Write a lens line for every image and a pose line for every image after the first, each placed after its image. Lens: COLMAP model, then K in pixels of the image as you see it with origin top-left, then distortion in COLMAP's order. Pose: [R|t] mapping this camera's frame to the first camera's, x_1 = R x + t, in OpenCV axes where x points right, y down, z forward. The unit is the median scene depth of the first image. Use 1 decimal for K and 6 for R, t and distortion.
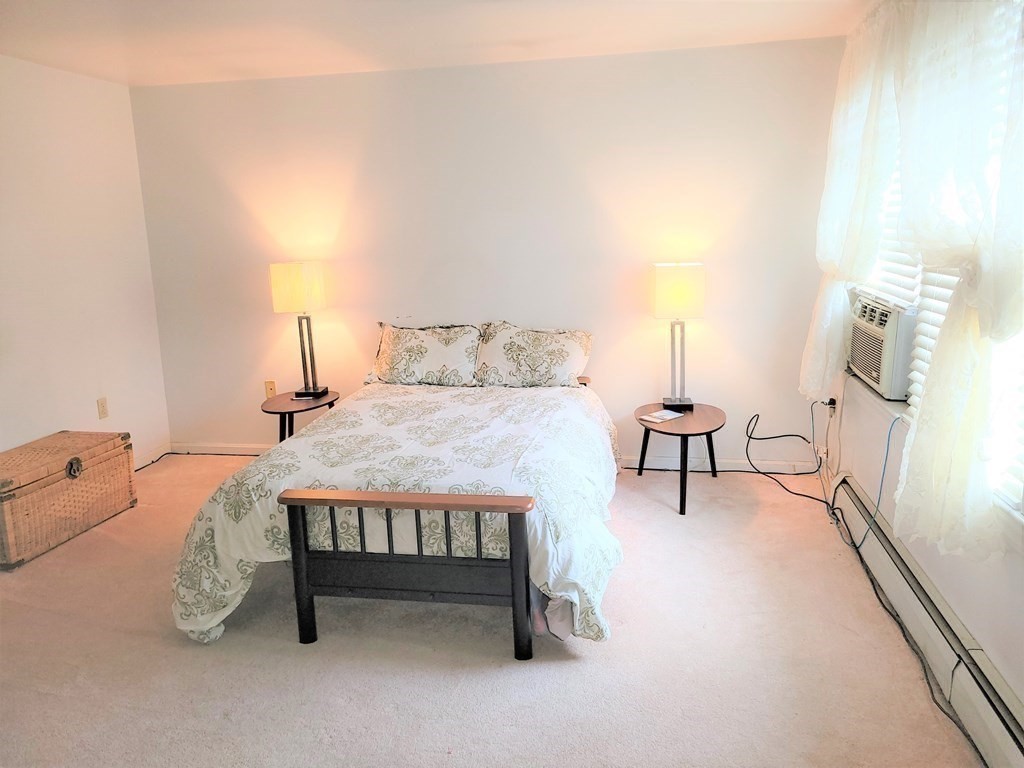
lens RADIAL K [[766.9, 0, 513.4], [0, 766.9, 381.6], [0, 0, 1]] dist [0.025719, 0.003152]
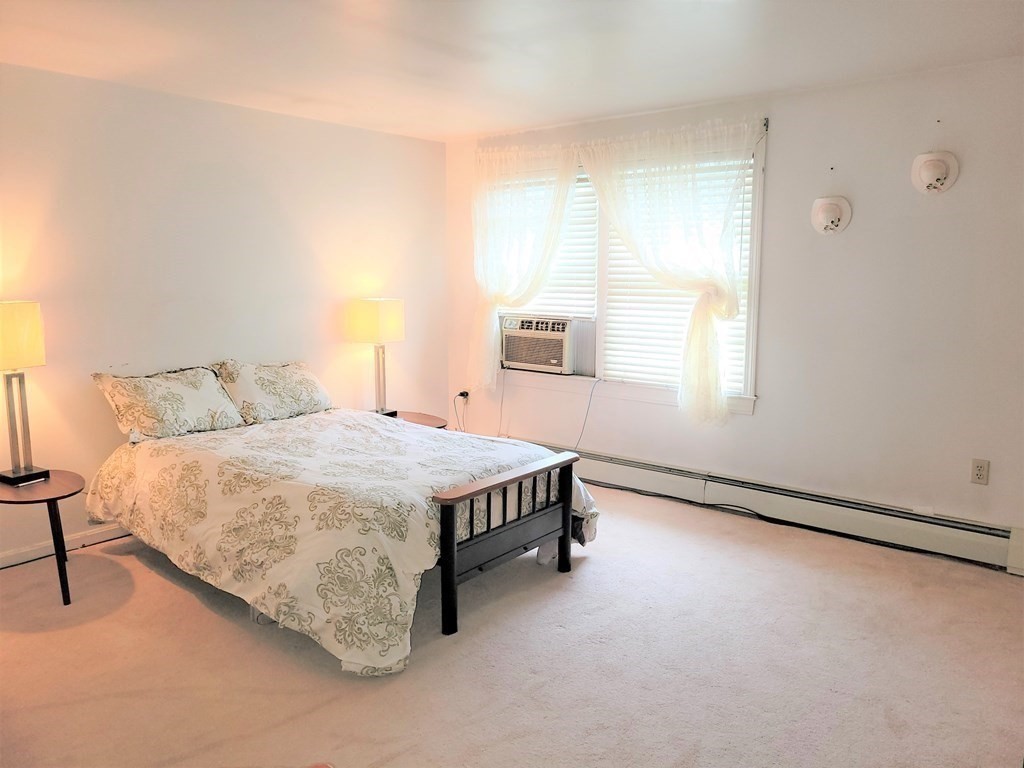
lens RADIAL K [[766.9, 0, 508.4], [0, 766.9, 387.2], [0, 0, 1]] dist [0.025719, 0.003152]
pose [[0.475555, -0.108257, 0.872999, -1.010900], [0.162800, 0.986087, 0.033598, -0.027202], [-0.864490, 0.126147, 0.486563, 0.308190]]
